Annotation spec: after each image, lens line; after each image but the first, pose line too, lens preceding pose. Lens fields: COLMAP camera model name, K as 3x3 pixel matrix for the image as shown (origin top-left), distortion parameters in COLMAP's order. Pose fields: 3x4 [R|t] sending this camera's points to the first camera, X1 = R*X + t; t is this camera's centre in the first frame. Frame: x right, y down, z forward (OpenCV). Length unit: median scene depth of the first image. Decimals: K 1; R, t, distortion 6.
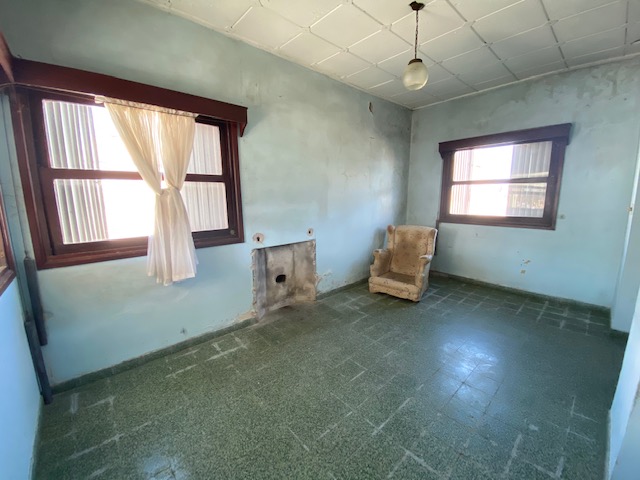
lens RADIAL K [[257.5, 0, 320.0], [0, 257.5, 240.0], [0, 0, 1]] dist [0.000957, -0.010551]
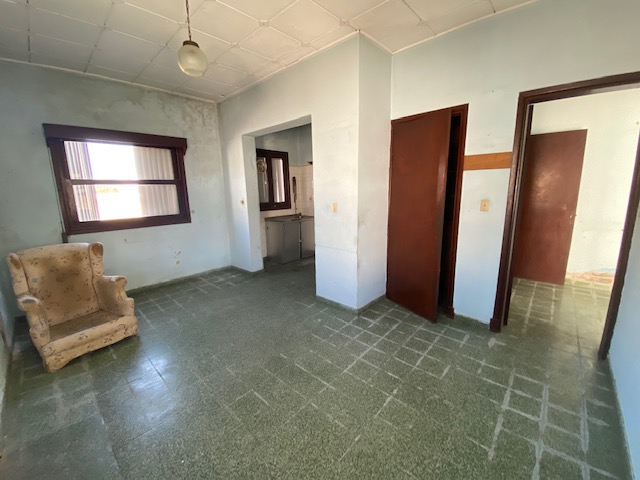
lens RADIAL K [[257.5, 0, 320.0], [0, 257.5, 240.0], [0, 0, 1]] dist [0.000957, -0.010551]
pose [[-0.098268, -0.180601, 0.978635, -0.391320], [0.191111, 0.961666, 0.196660, -0.080117], [-0.976637, 0.206354, -0.059986, 0.453041]]
